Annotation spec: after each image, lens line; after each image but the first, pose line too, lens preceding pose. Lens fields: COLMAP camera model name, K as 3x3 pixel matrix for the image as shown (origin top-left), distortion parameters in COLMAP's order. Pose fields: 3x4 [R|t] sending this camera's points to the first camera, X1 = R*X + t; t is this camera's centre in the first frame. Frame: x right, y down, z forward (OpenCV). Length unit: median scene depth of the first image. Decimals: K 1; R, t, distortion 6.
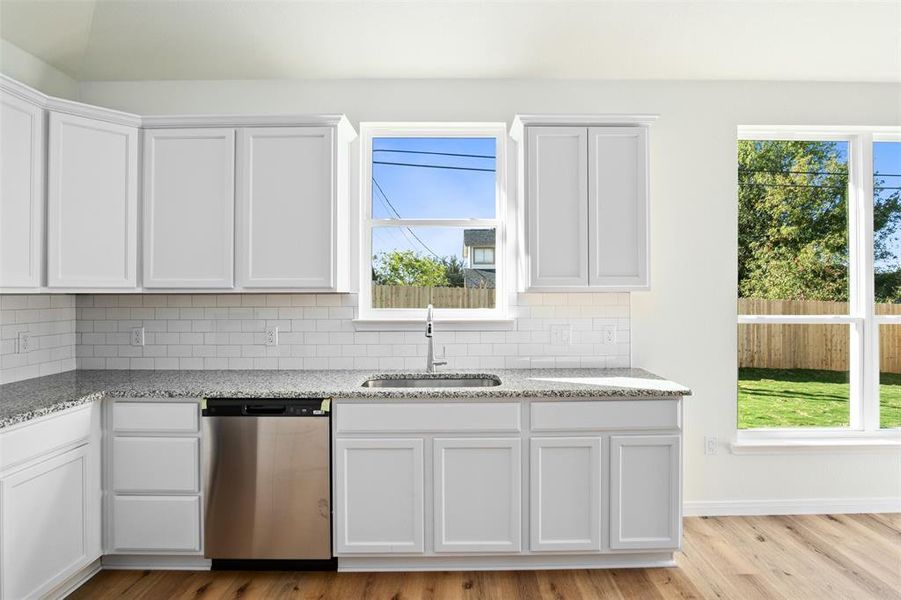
lens RADIAL K [[480.2, 0, 448.2], [0, 480.2, 290.7], [0, 0, 1]] dist [-0.026125, 0.005558]
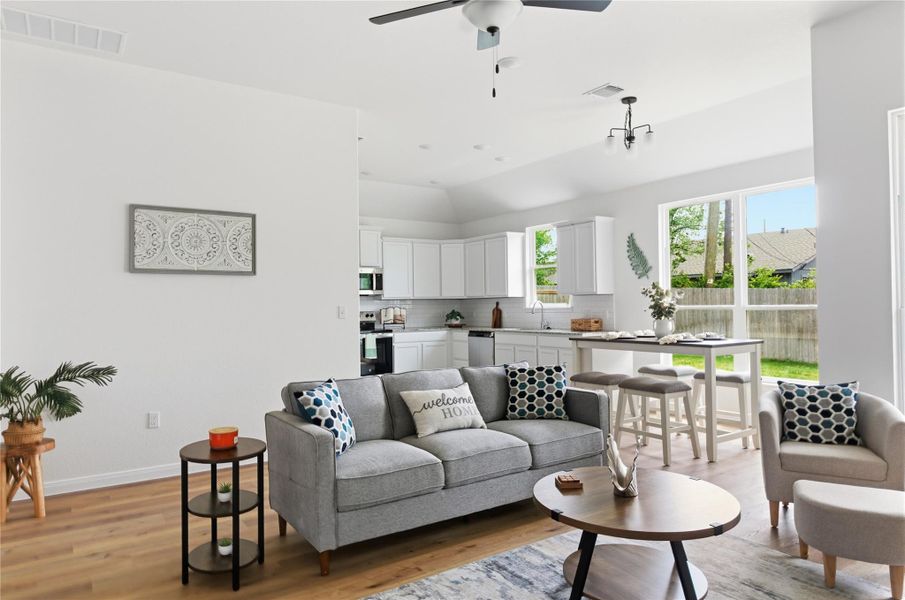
lens RADIAL K [[582.8, 0, 450.9], [0, 582.8, 300.2], [0, 0, 1]] dist [0.011847, -0.001842]
pose [[0.560707, -0.013240, -0.827908, 2.376206], [0.017297, 0.999841, -0.004275, 0.031387], [0.827833, -0.011923, 0.560847, -1.154043]]
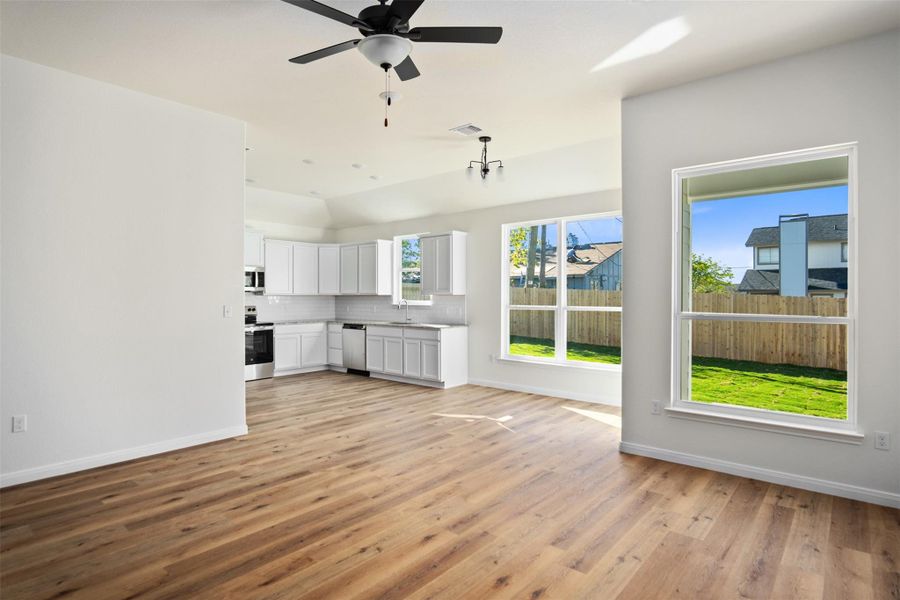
lens RADIAL K [[479.7, 0, 453.2], [0, 479.7, 298.6], [0, 0, 1]] dist [-0.026125, 0.005558]
pose [[0.760805, 0.006381, -0.648949, 2.269494], [0.001373, 0.999934, 0.011441, -0.008276], [0.648979, -0.009595, 0.760746, -1.133309]]
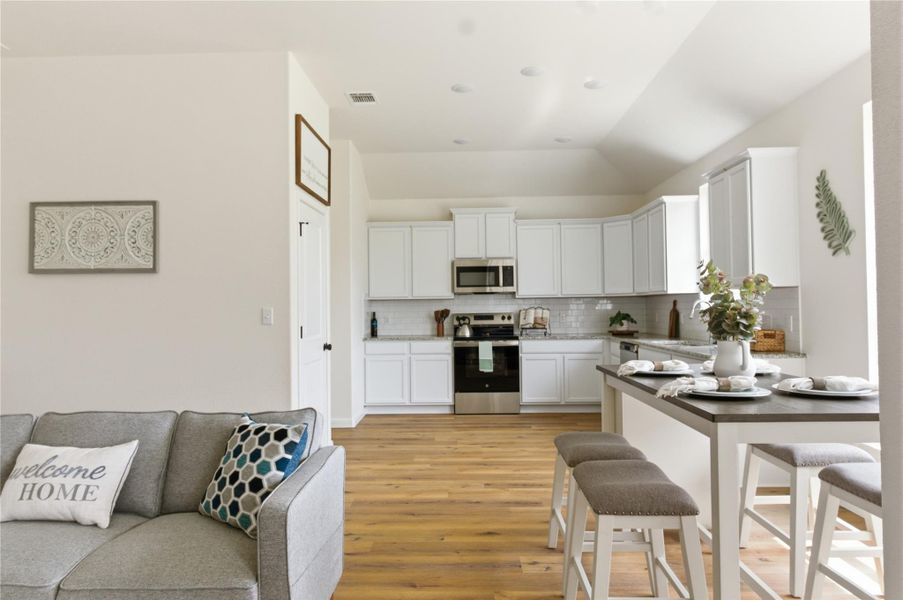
lens RADIAL K [[581.5, 0, 449.9], [0, 581.5, 296.5], [0, 0, 1]] dist [0.011847, -0.001842]
pose [[-0.025768, -0.016834, -0.999526, 2.047274], [0.018038, 0.999688, -0.017302, 0.040806], [0.999505, -0.018475, -0.025456, 0.229759]]
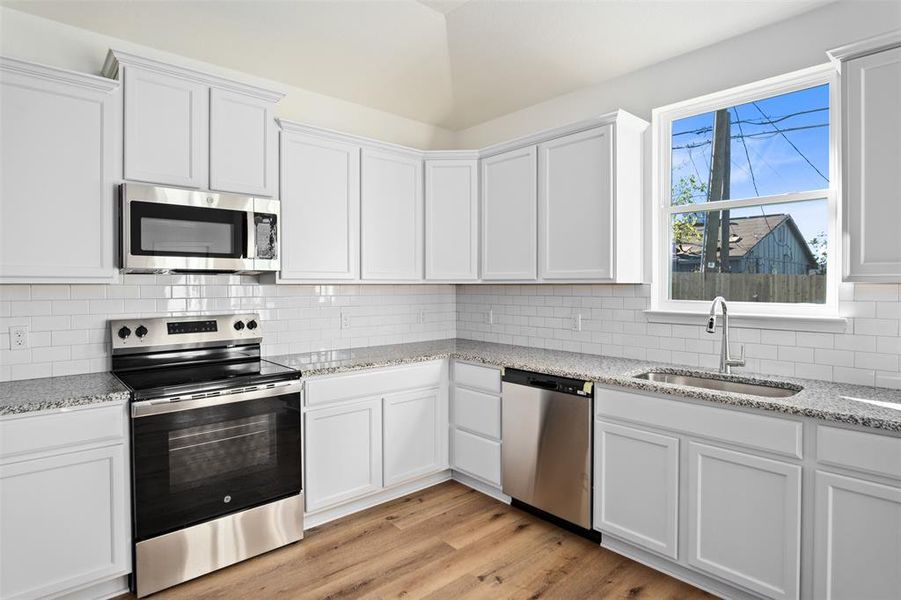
lens RADIAL K [[480.2, 0, 452.3], [0, 480.2, 290.4], [0, 0, 1]] dist [-0.026125, 0.005558]
pose [[0.669498, 0.010884, -0.742734, 0.302463], [0.001977, 0.999863, 0.016434, 0.001476], [0.742811, -0.012471, 0.669385, 0.044557]]
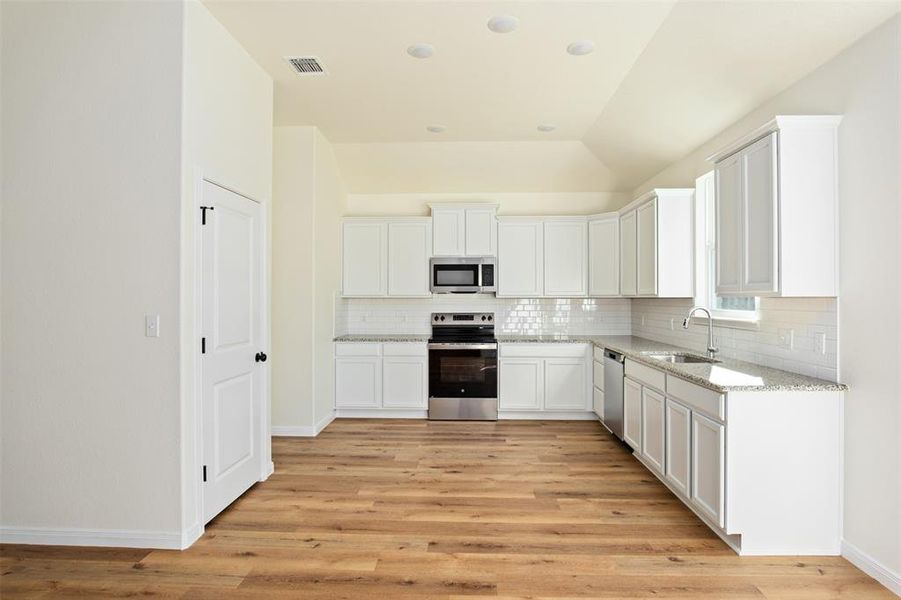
lens RADIAL K [[480.2, 0, 457.0], [0, 480.2, 295.8], [0, 0, 1]] dist [-0.026125, 0.005558]
pose [[-0.036759, -0.002279, -0.999322, 1.454170], [0.004587, 0.999986, -0.002449, -0.001194], [0.999314, -0.004674, -0.036748, 0.377223]]
